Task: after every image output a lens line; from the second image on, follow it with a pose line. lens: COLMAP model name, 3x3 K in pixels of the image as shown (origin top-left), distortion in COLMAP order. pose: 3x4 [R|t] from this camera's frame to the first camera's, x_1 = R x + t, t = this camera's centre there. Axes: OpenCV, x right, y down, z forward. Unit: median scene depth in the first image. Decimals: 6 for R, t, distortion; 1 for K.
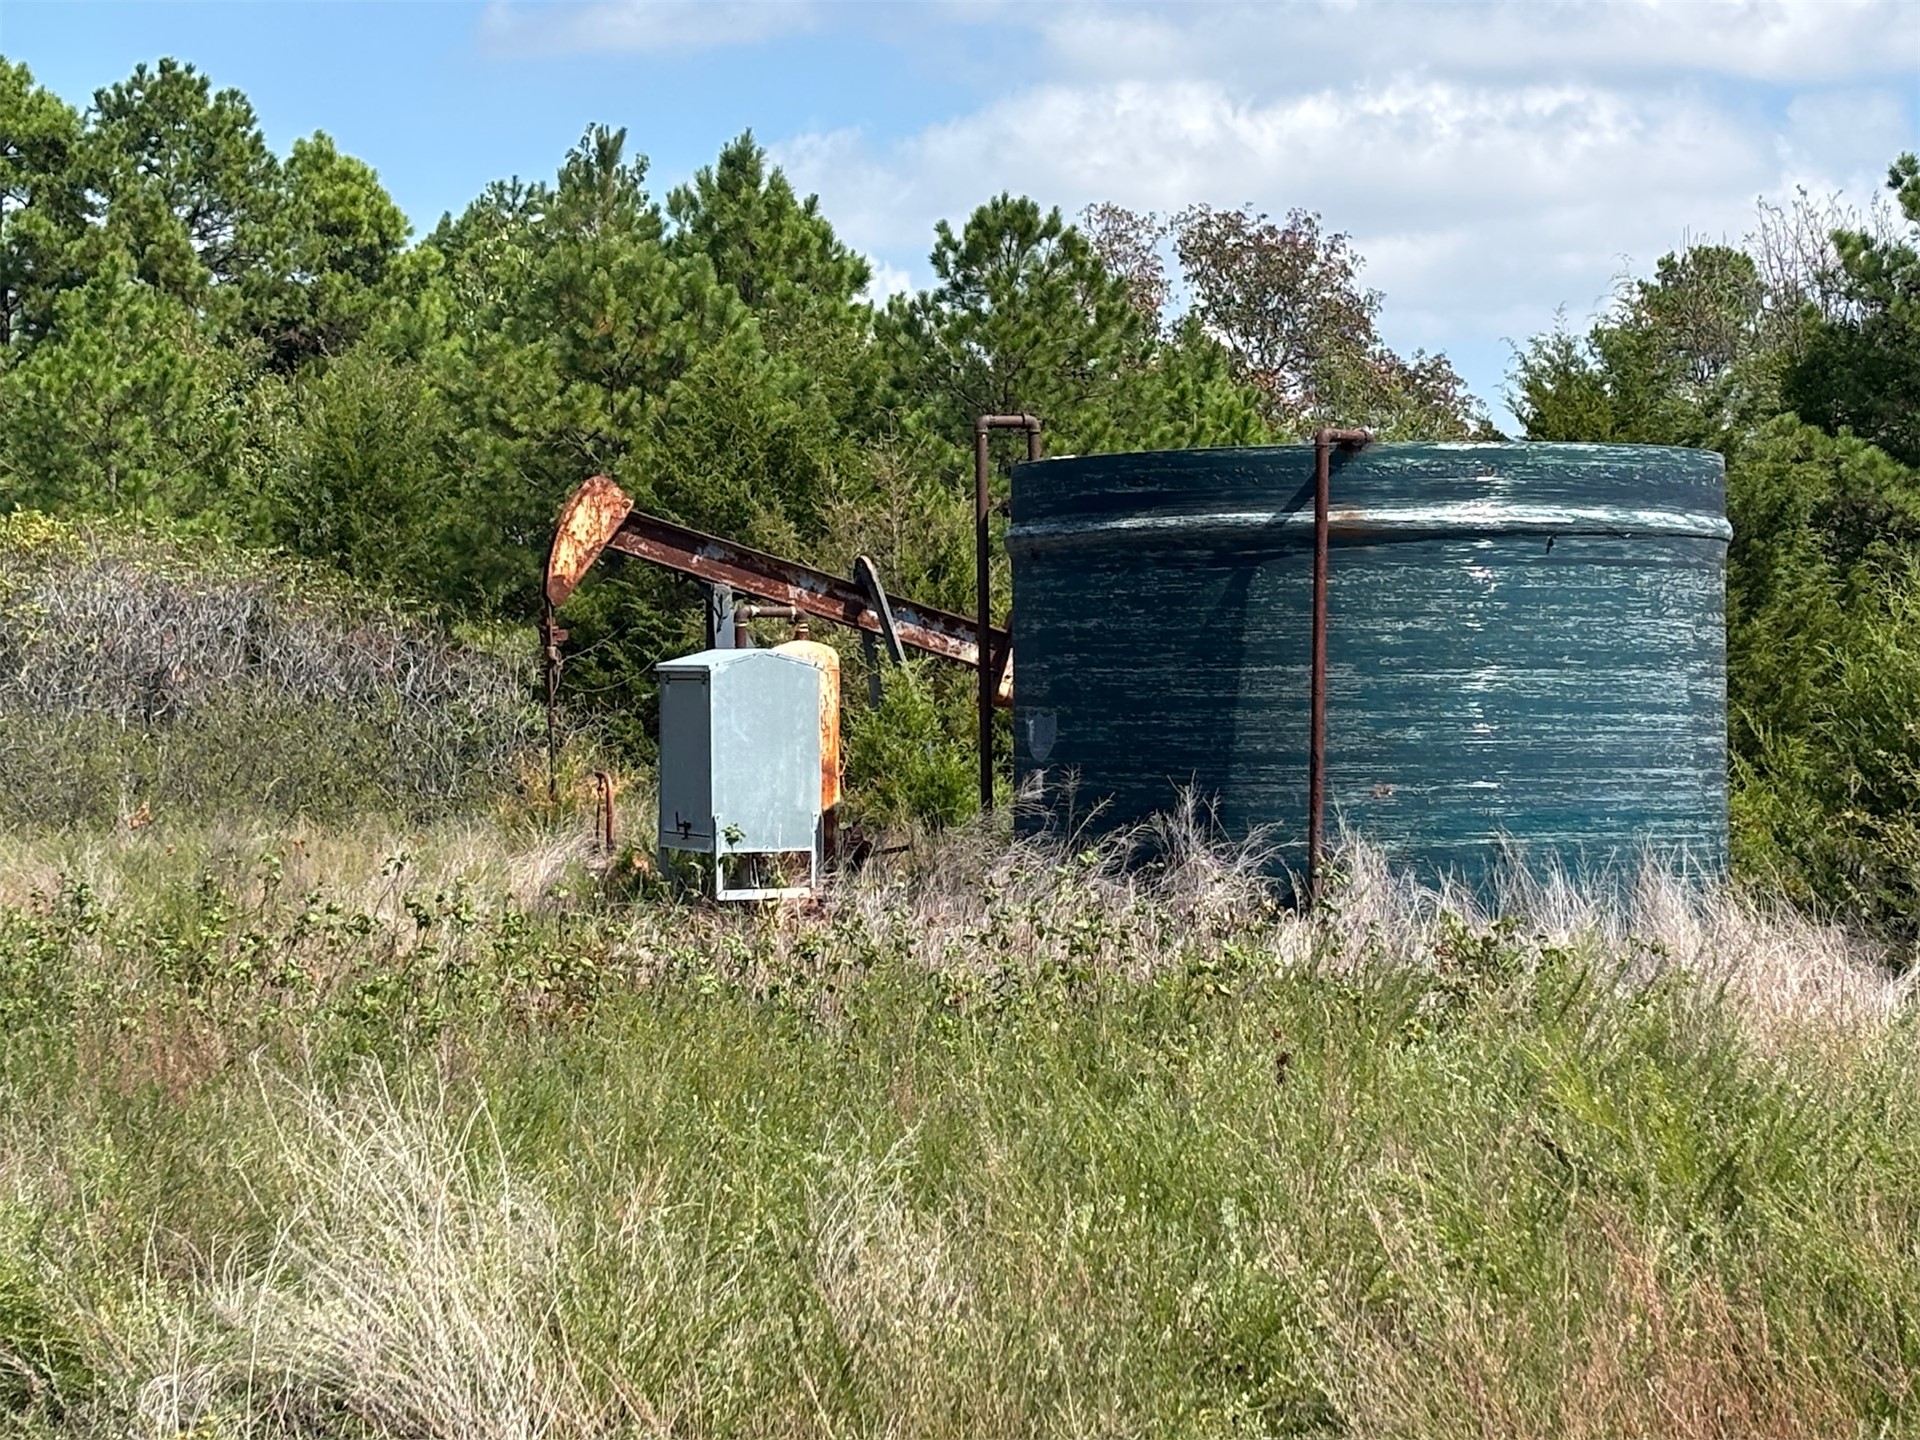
lens RADIAL K [[4818.5, 0, 960.0], [0, 4818.5, 720.0], [0, 0, 1]] dist [0.144809, 0.203739]
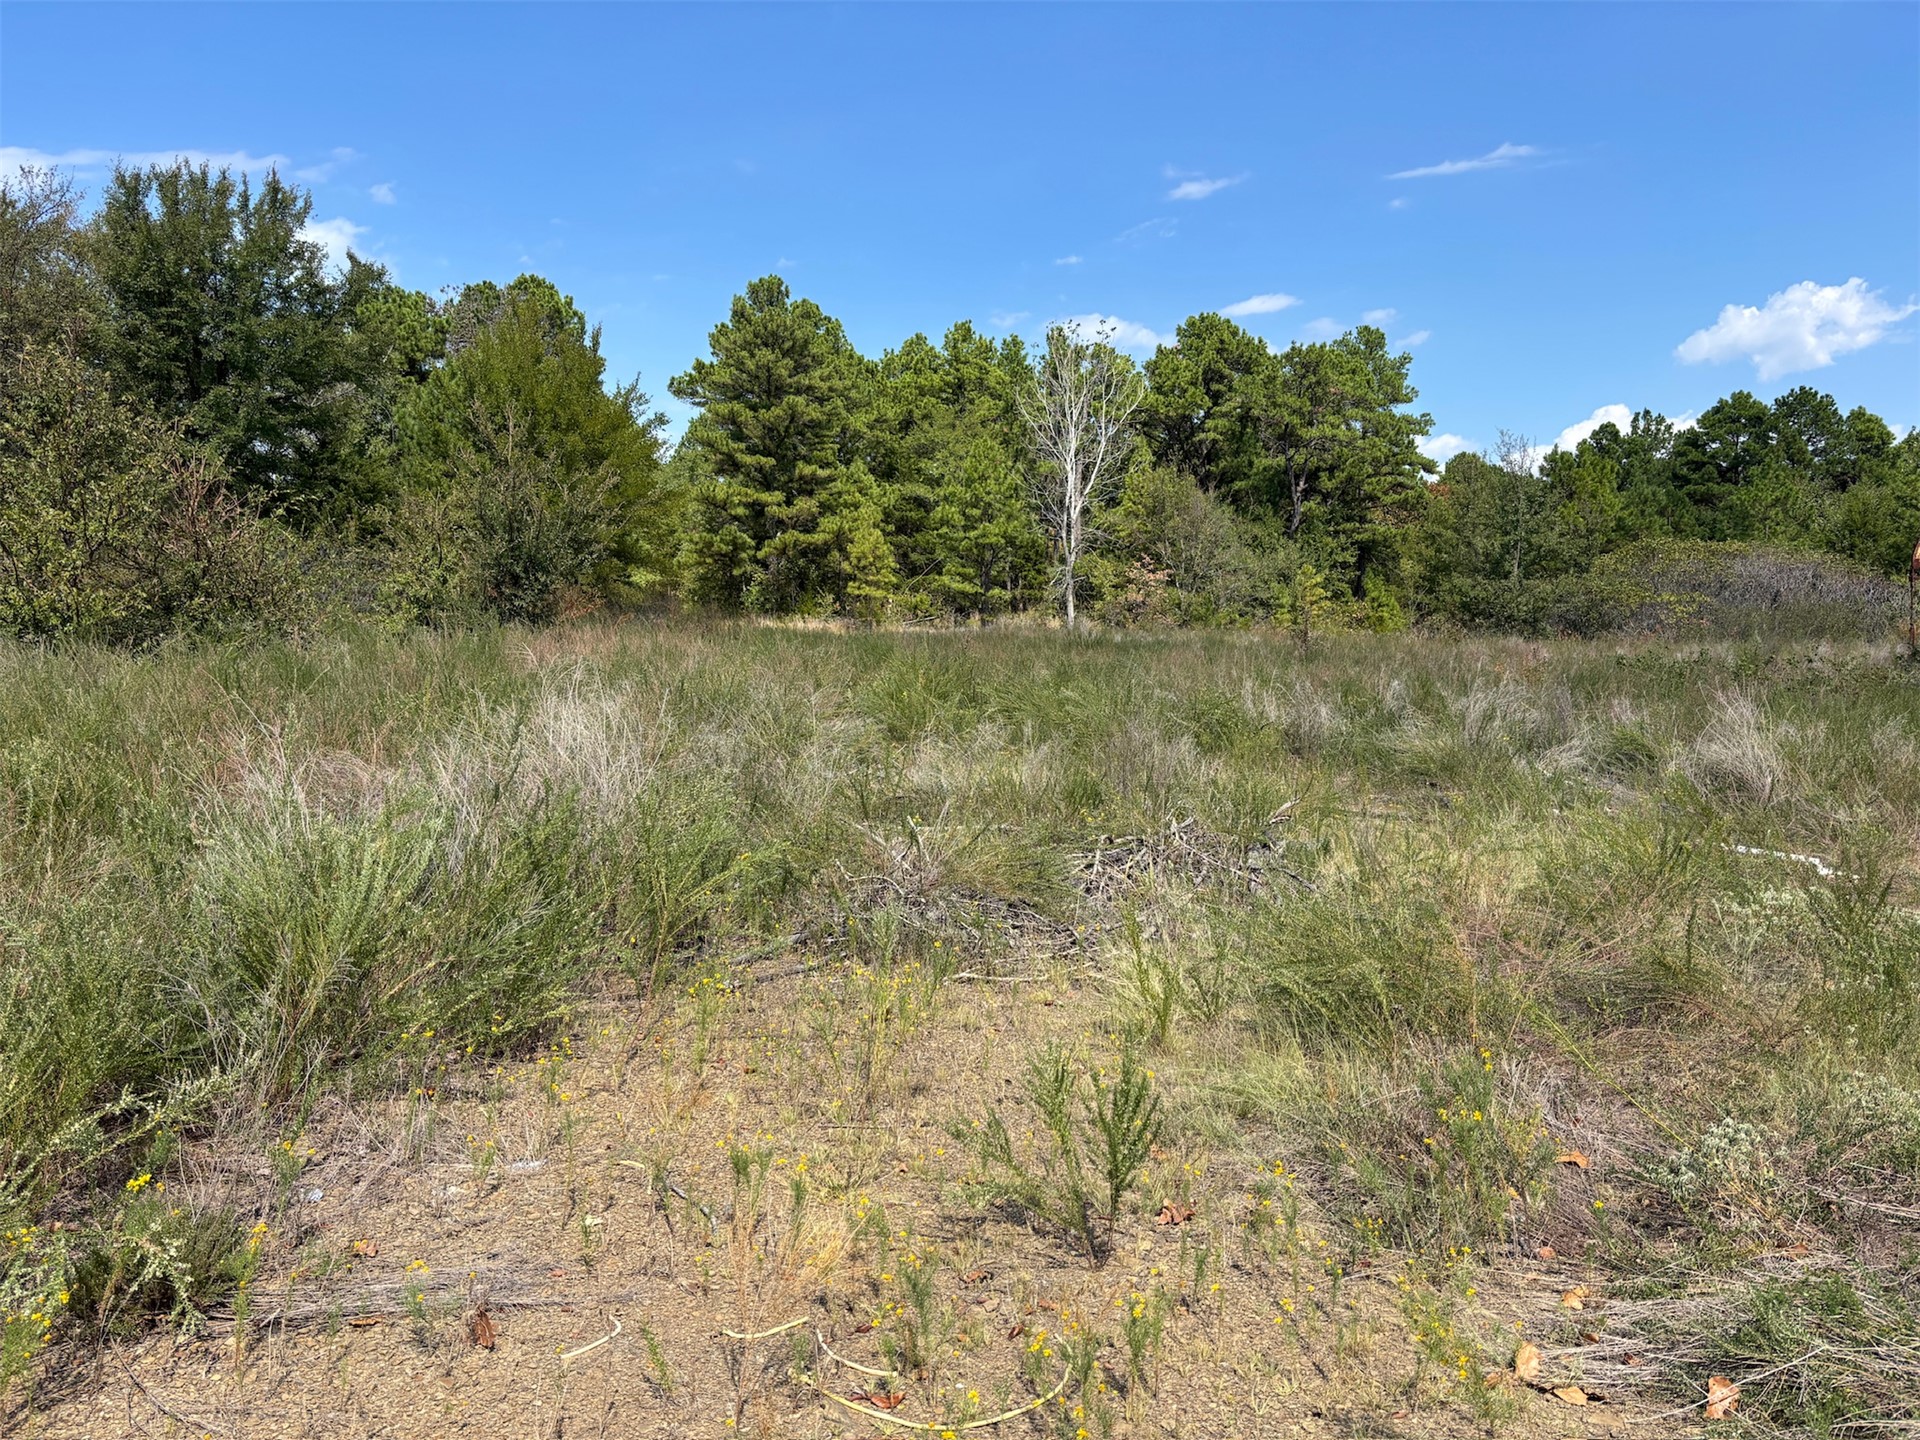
lens RADIAL K [[1436.6, 0, 953.2], [0, 1436.6, 737.4], [0, 0, 1]] dist [0.059071, -0.082644]
pose [[0.770568, 0.064319, -0.634104, 0.022750], [-0.007697, 0.995761, 0.091651, 0.001712], [0.637311, -0.065743, 0.767797, -0.050330]]
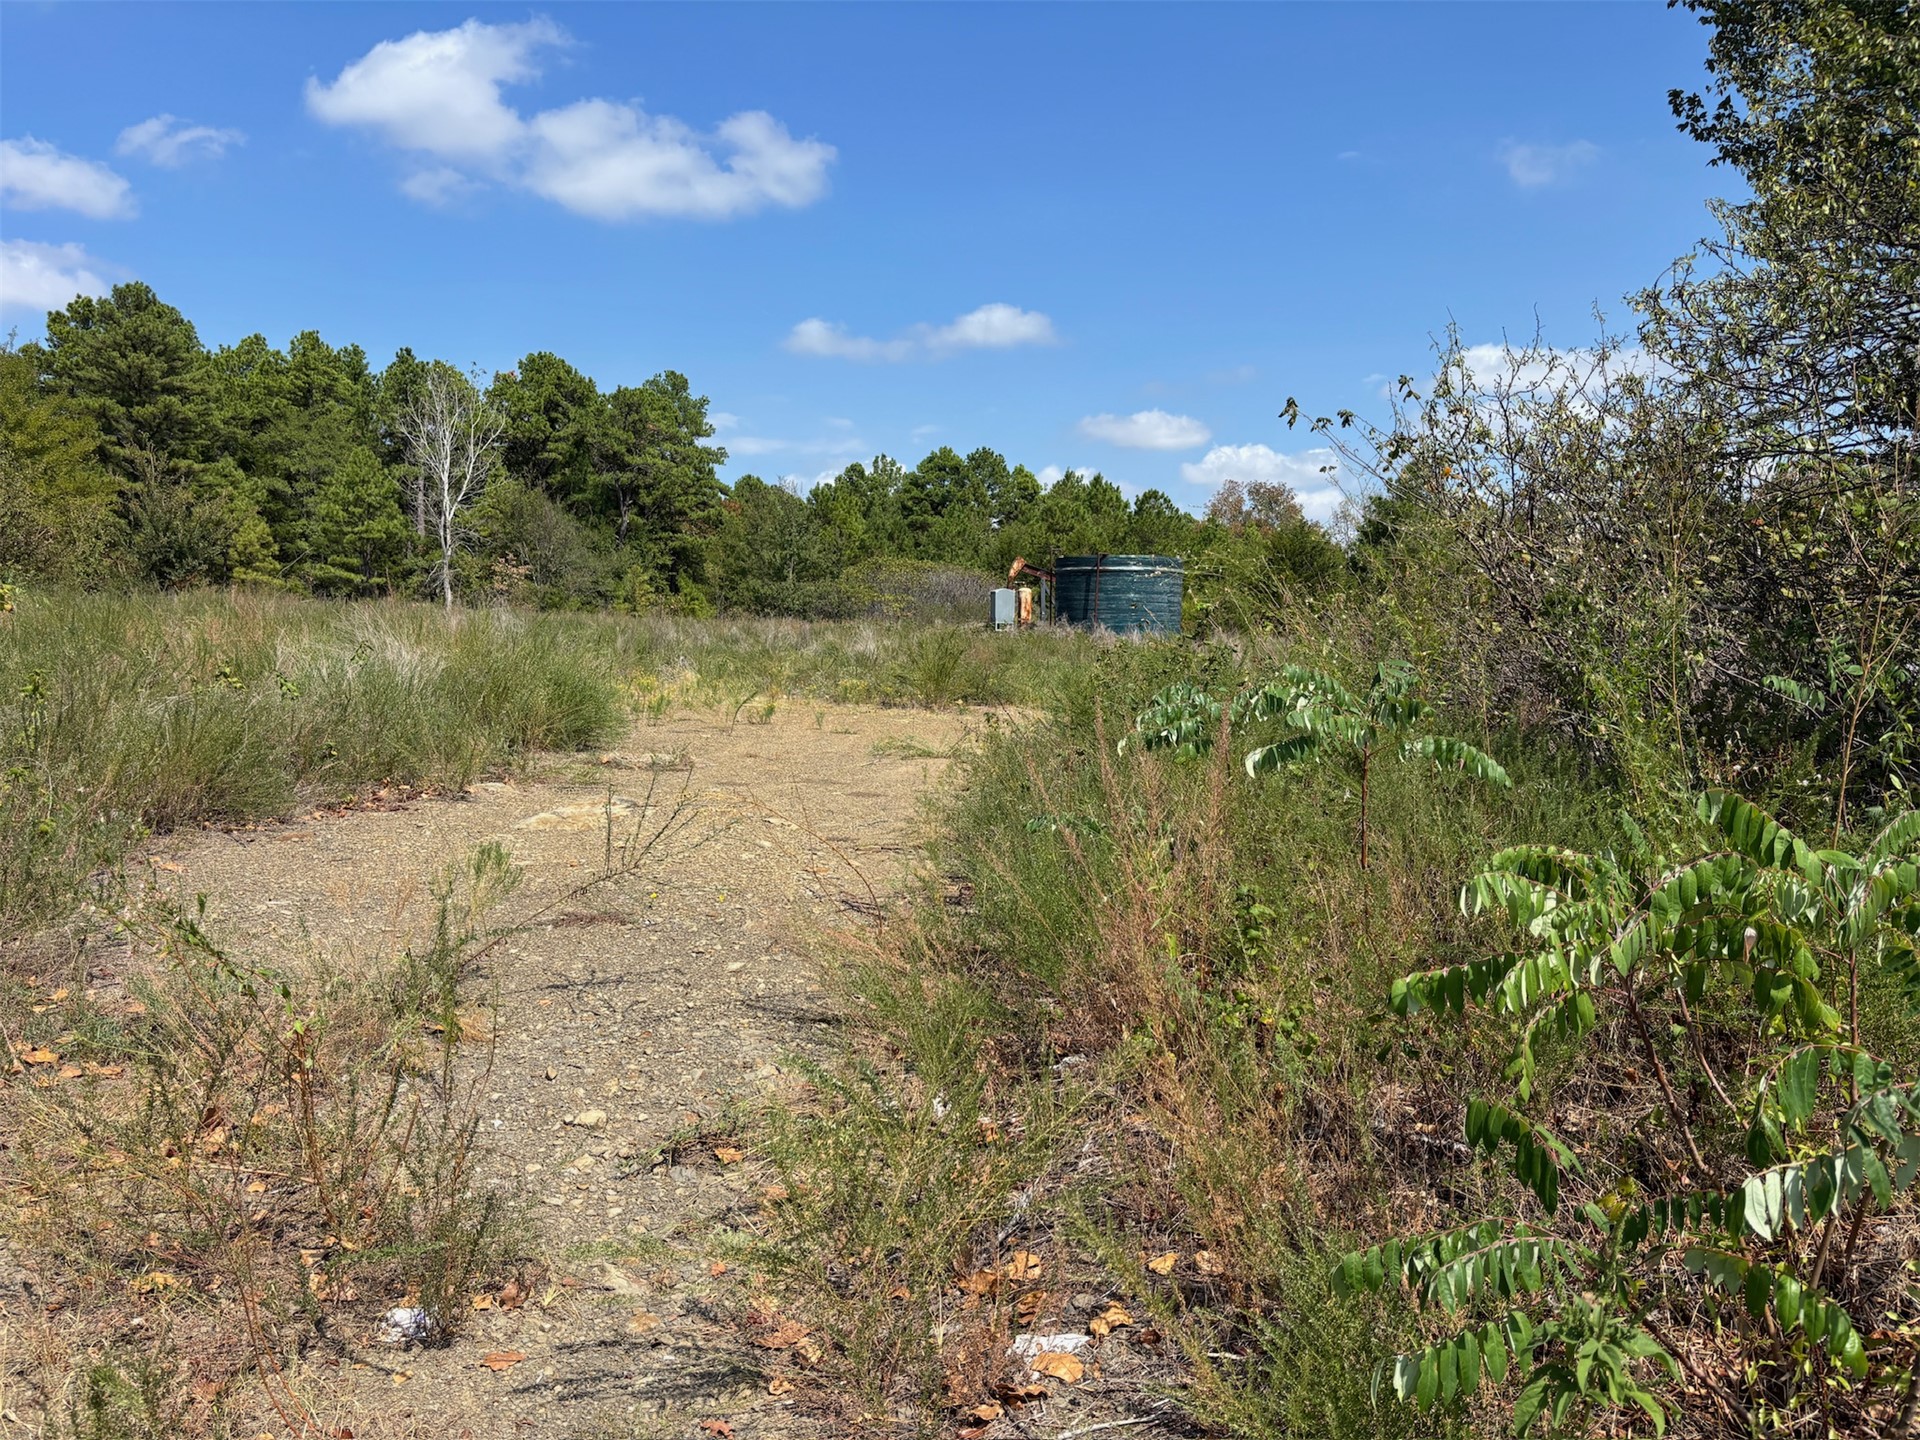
lens RADIAL K [[1436.2, 0, 963.0], [0, 1436.2, 714.1], [0, 0, 1]] dist [0.066052, -0.089933]
pose [[0.978591, 0.039208, -0.202046, 0.117068], [-0.025724, 0.997289, 0.068938, 0.008274], [0.204201, -0.062264, 0.976947, -0.323280]]
